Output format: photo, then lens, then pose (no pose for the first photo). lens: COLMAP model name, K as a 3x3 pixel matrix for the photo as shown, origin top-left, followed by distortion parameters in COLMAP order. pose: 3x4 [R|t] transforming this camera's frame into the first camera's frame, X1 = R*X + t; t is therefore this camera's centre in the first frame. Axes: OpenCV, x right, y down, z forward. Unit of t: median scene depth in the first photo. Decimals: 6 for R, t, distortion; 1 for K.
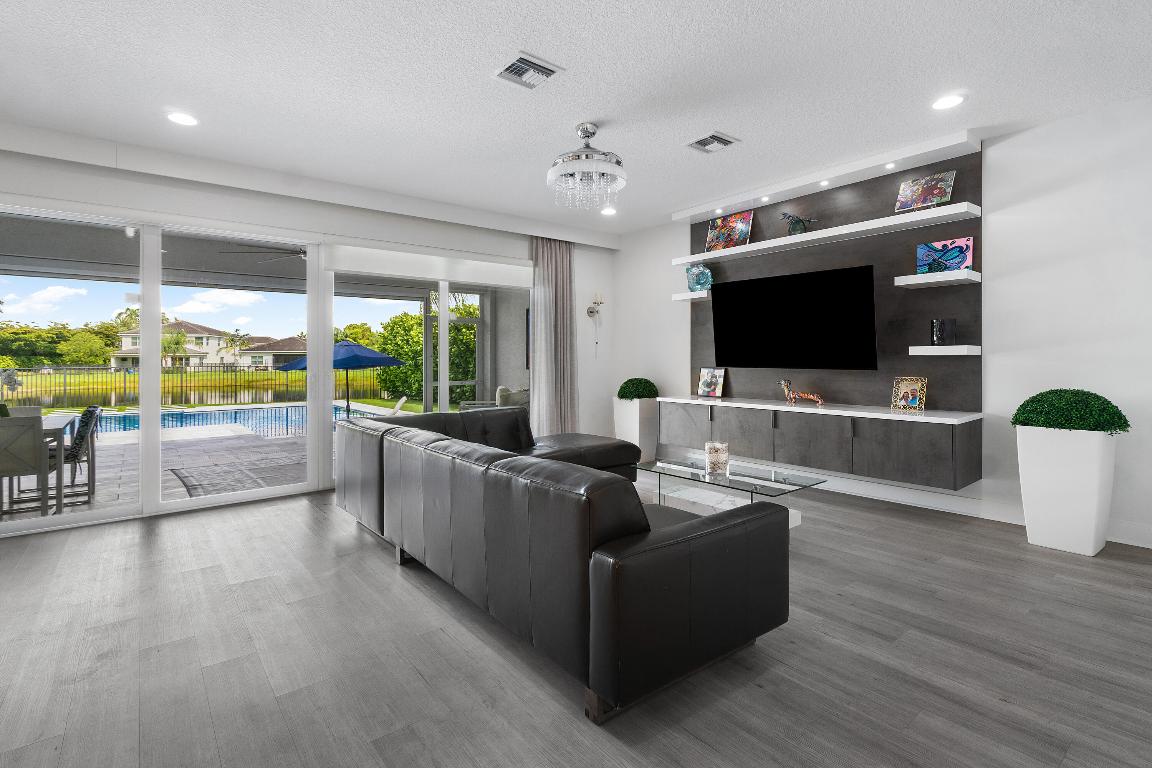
lens RADIAL K [[535.8, 0, 575.6], [0, 535.8, 353.7], [0, 0, 1]] dist [0.003149, 0.000957]
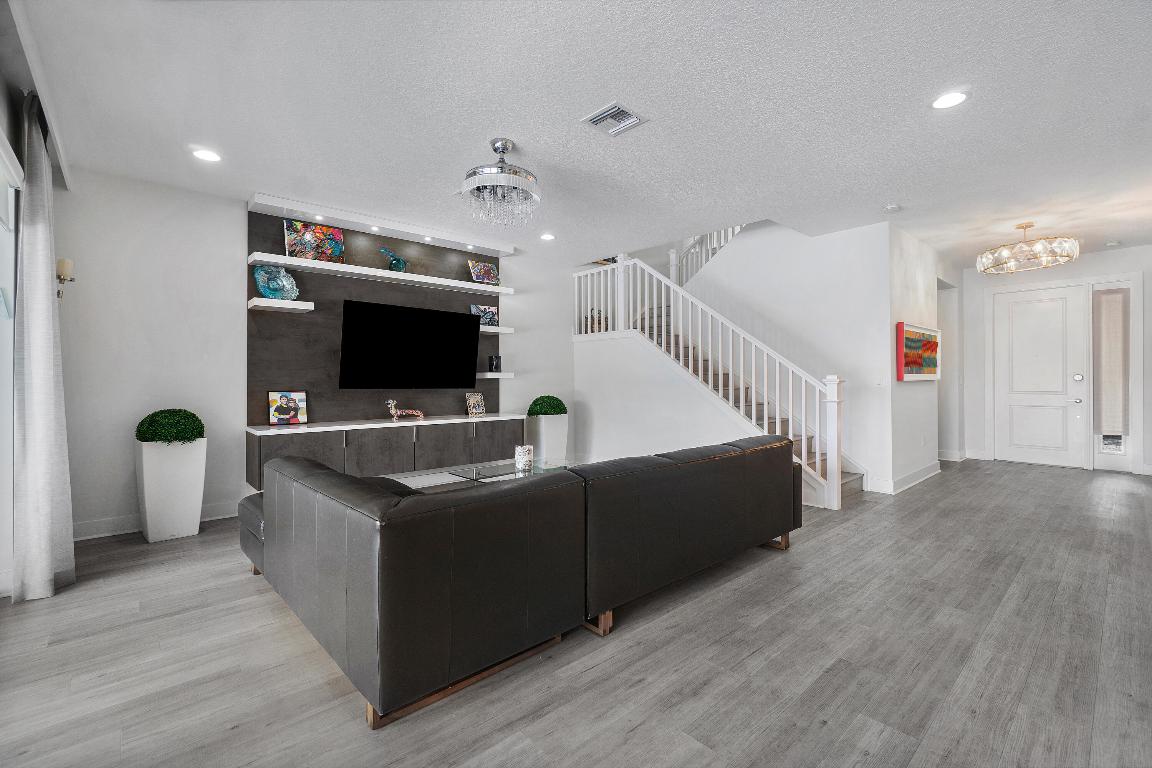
lens RADIAL K [[502.6, 0, 574.8], [0, 502.6, 381.7], [0, 0, 1]] dist [-0.000992, -0.000085]
pose [[-0.044164, 0.000310, 0.999024, -0.662644], [-0.007653, 0.999971, -0.000649, 0.009651], [-0.998995, -0.007674, -0.044161, 0.660741]]
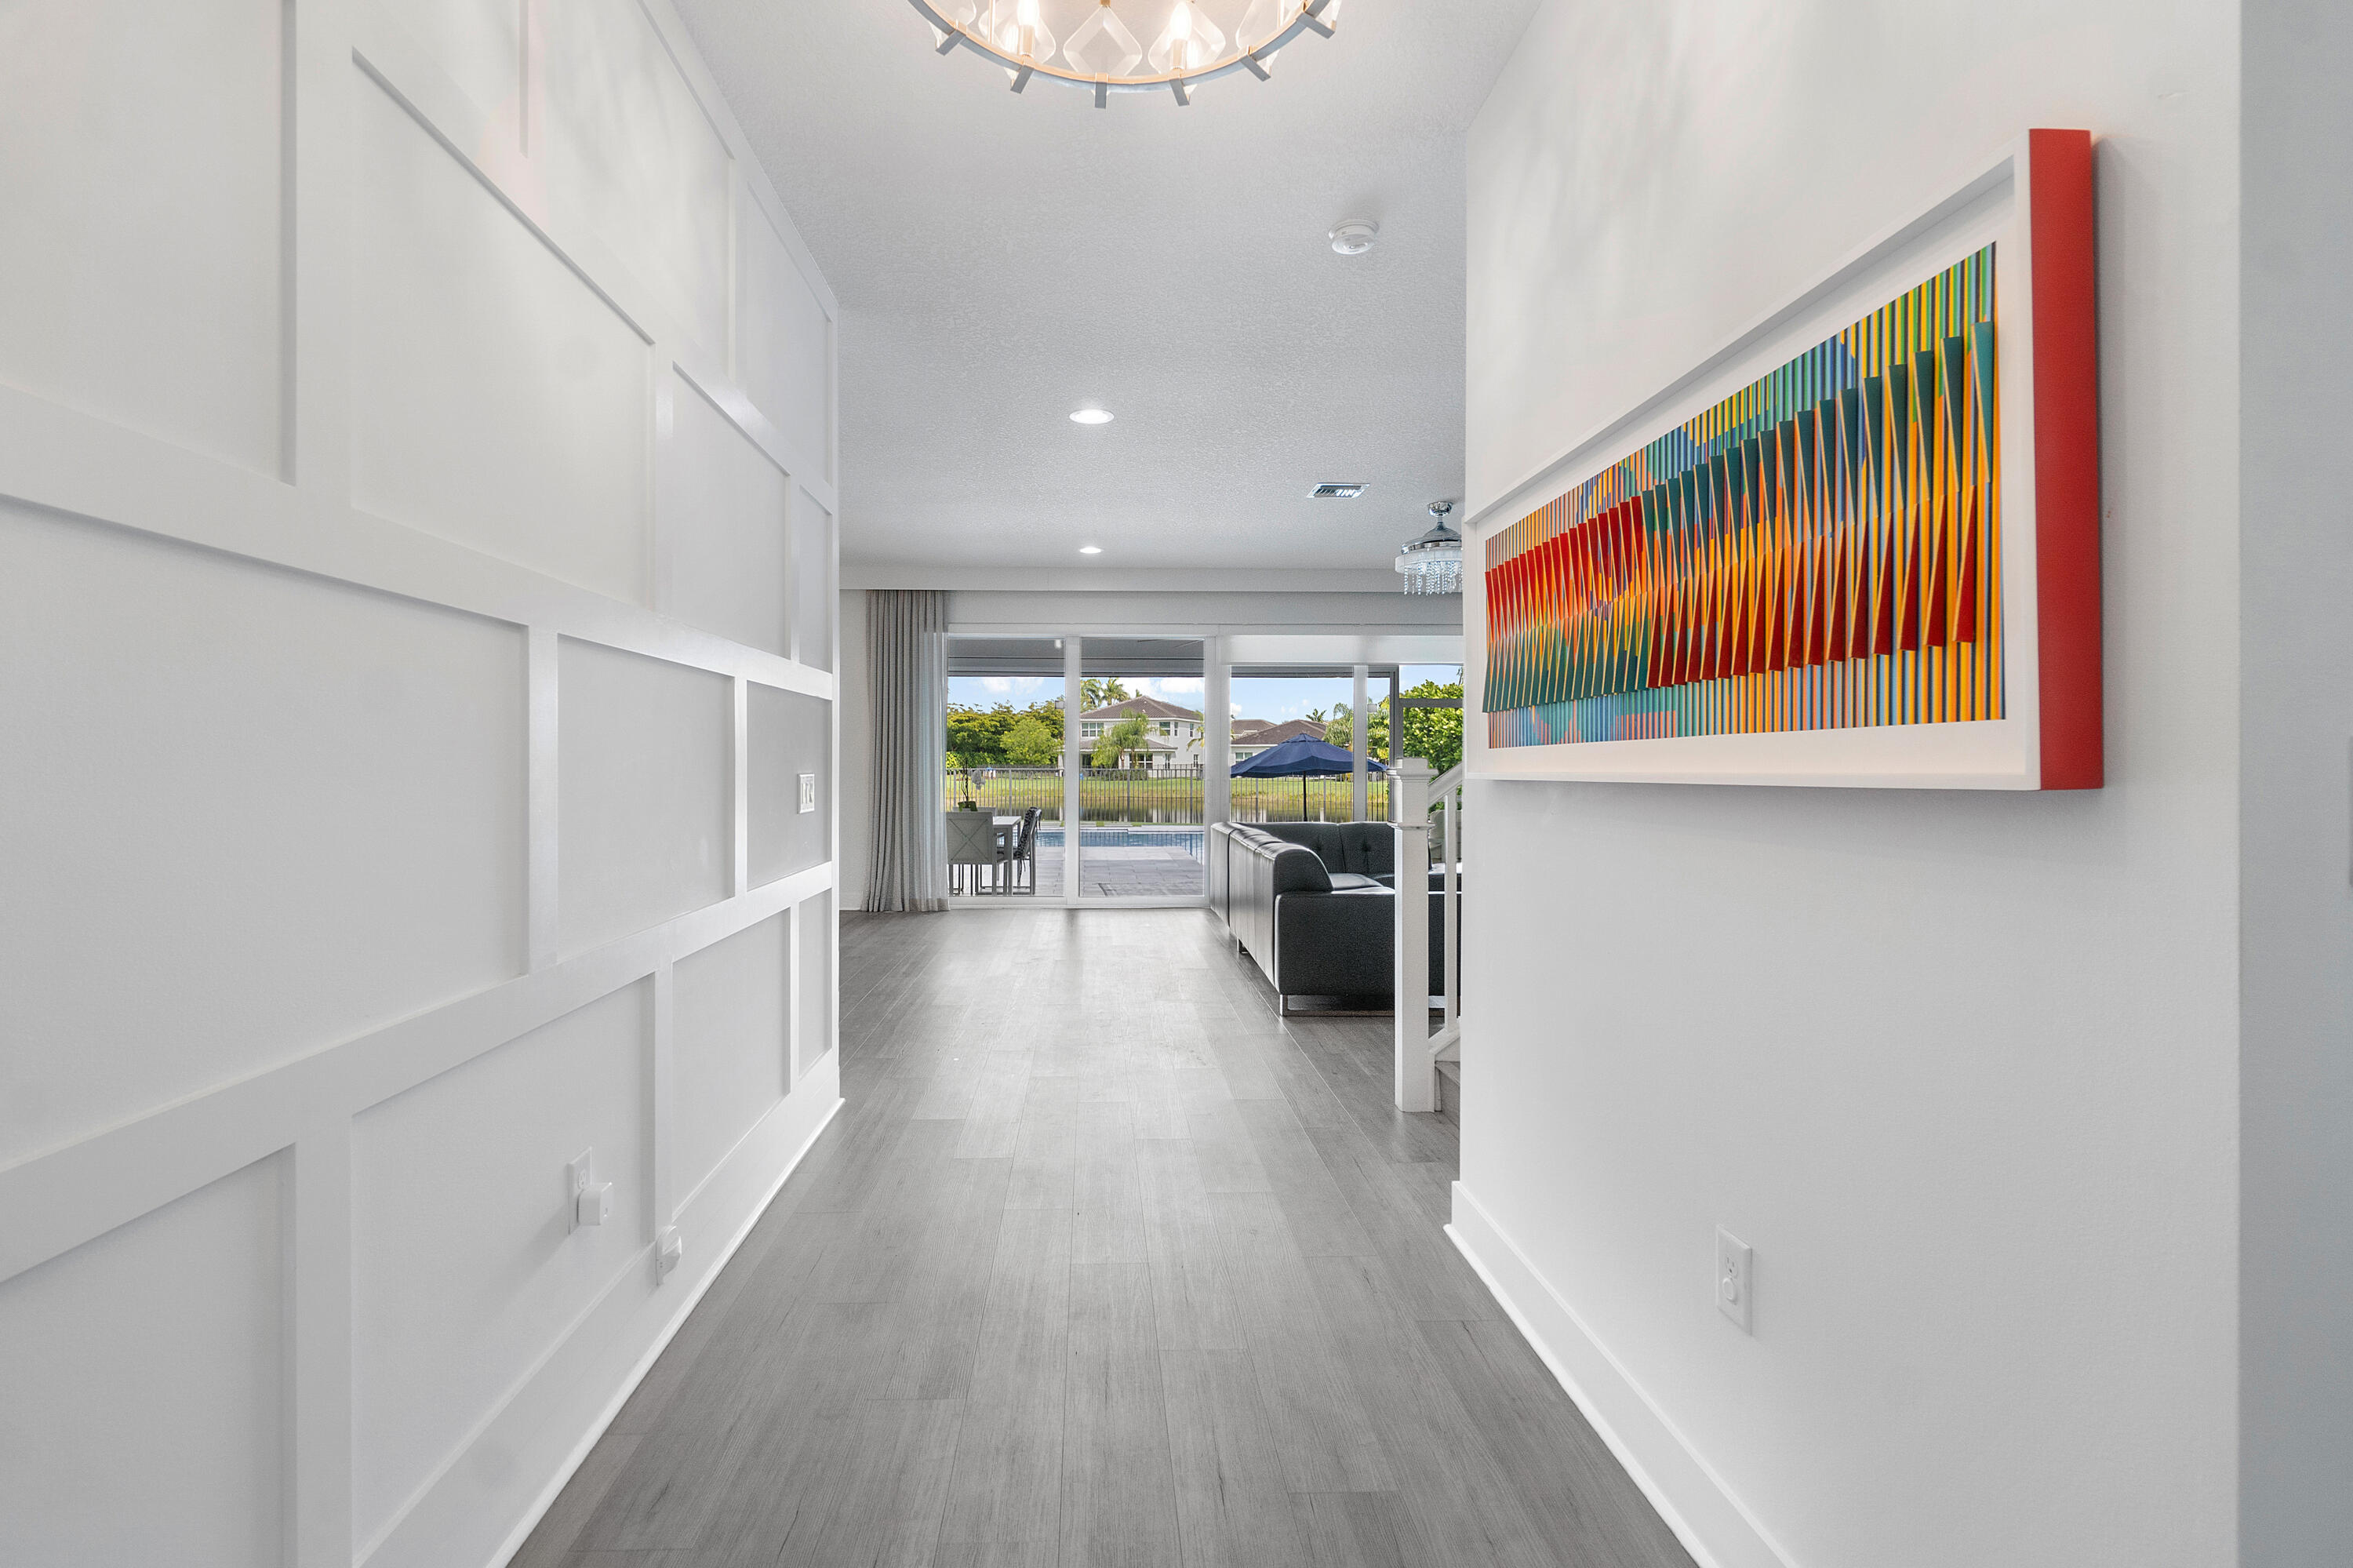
lens RADIAL K [[1074.1, 0, 1169.4], [0, 1074.1, 757.7], [0, 0, 1]] dist [0.000190, 0.000042]
pose [[0.819352, 0.006041, -0.573259, 0.520096], [-0.001440, 0.999963, 0.008479, -0.012029], [0.573289, -0.006122, 0.819330, -0.563597]]
